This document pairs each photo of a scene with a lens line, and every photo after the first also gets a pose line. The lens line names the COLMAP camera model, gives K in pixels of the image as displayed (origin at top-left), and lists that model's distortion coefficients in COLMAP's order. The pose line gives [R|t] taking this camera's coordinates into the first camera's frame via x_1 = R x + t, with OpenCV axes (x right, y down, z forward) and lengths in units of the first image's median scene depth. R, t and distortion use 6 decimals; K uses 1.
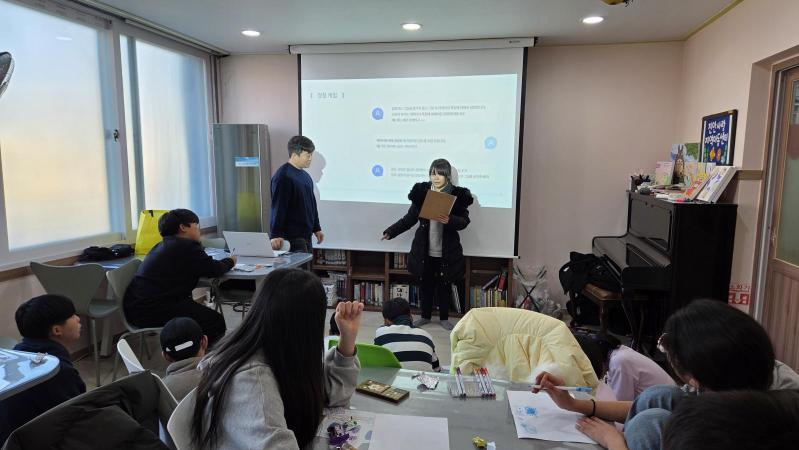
lens RADIAL K [[535.2, 0, 400.7], [0, 535.2, 243.5], [0, 0, 1]] dist [0.079203, -0.074826]
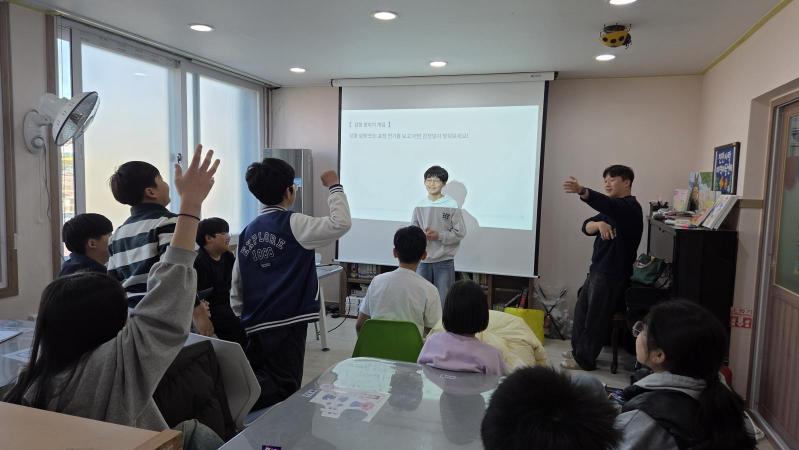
lens RADIAL K [[536.8, 0, 397.4], [0, 536.8, 237.6], [0, 0, 1]] dist [0.086142, -0.072125]
pose [[0.994679, 0.027114, -0.099388, 0.056542], [-0.031936, 0.998372, -0.047253, 0.008985], [0.097945, 0.050176, 0.993926, -0.092275]]
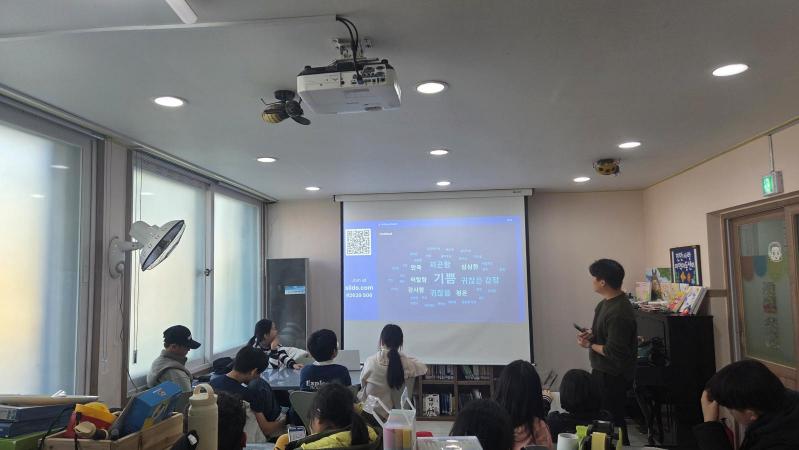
lens RADIAL K [[535.2, 0, 400.7], [0, 535.2, 243.5], [0, 0, 1]] dist [0.079203, -0.074826]
pose [[0.994780, -0.020452, 0.099969, -0.211766], [0.041398, 0.976349, -0.212201, 0.006180], [-0.093265, 0.215232, 0.972099, -0.203099]]
